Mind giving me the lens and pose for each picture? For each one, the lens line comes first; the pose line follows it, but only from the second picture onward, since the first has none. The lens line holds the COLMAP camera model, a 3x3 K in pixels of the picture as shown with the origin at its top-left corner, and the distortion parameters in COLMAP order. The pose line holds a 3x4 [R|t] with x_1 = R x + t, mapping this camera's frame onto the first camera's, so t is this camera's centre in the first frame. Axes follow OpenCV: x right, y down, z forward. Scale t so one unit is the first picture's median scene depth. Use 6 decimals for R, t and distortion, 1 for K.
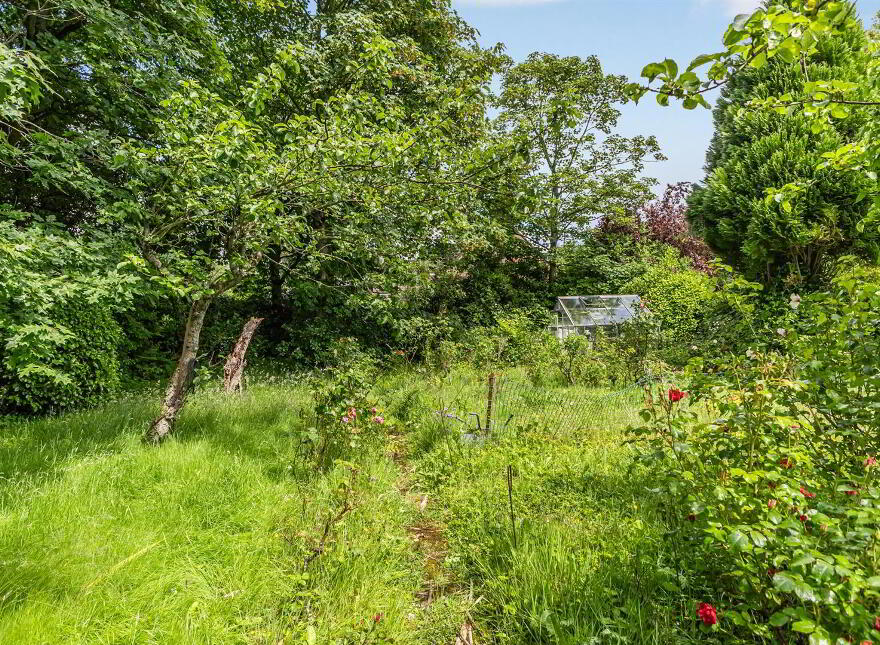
lens RADIAL K [[579.2, 0, 440.0], [0, 579.2, 326.8], [0, 0, 1]] dist [0.046039, -0.068962]
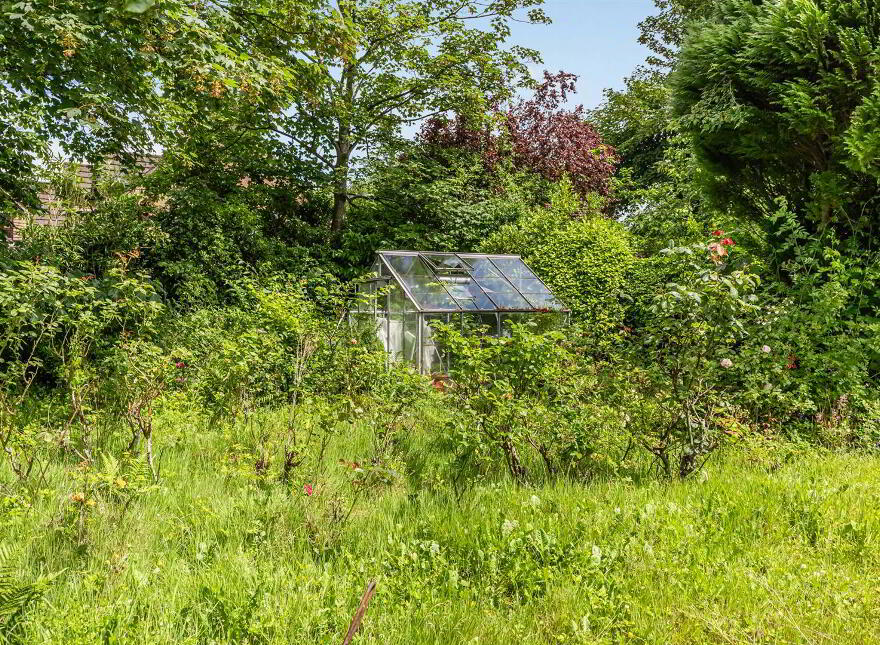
lens RADIAL K [[782.7, 0, 440.0], [0, 782.7, 322.5], [0, 0, 1]] dist [0.002280, 0.002684]
pose [[0.914898, 0.020243, 0.403177, -0.008920], [-0.021579, 0.999766, -0.001228, 0.006810], [-0.403107, -0.007576, 0.915121, 0.351710]]
